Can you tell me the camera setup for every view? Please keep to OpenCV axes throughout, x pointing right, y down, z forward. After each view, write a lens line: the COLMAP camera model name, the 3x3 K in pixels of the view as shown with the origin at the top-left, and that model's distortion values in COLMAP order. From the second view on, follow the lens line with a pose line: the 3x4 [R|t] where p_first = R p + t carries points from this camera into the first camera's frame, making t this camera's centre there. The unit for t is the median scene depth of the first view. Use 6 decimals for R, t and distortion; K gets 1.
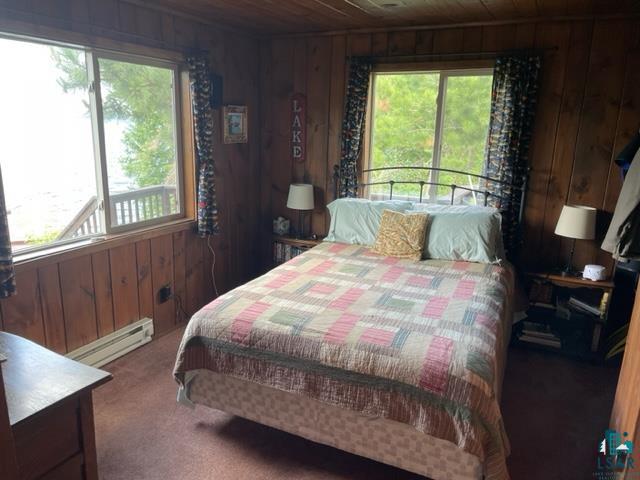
lens RADIAL K [[491.5, 0, 322.6], [0, 491.5, 239.9], [0, 0, 1]] dist [0.125469, -0.182691]
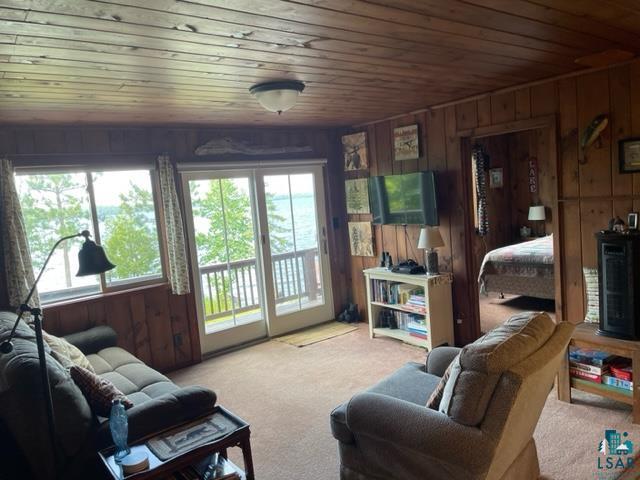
lens RADIAL K [[491.5, 0, 322.6], [0, 491.5, 239.9], [0, 0, 1]] dist [0.125469, -0.182691]
pose [[0.887651, -0.061775, -0.456355, 0.096229], [0.002257, 0.991534, -0.129828, 0.264151], [0.460512, 0.114212, 0.880275, -1.018293]]
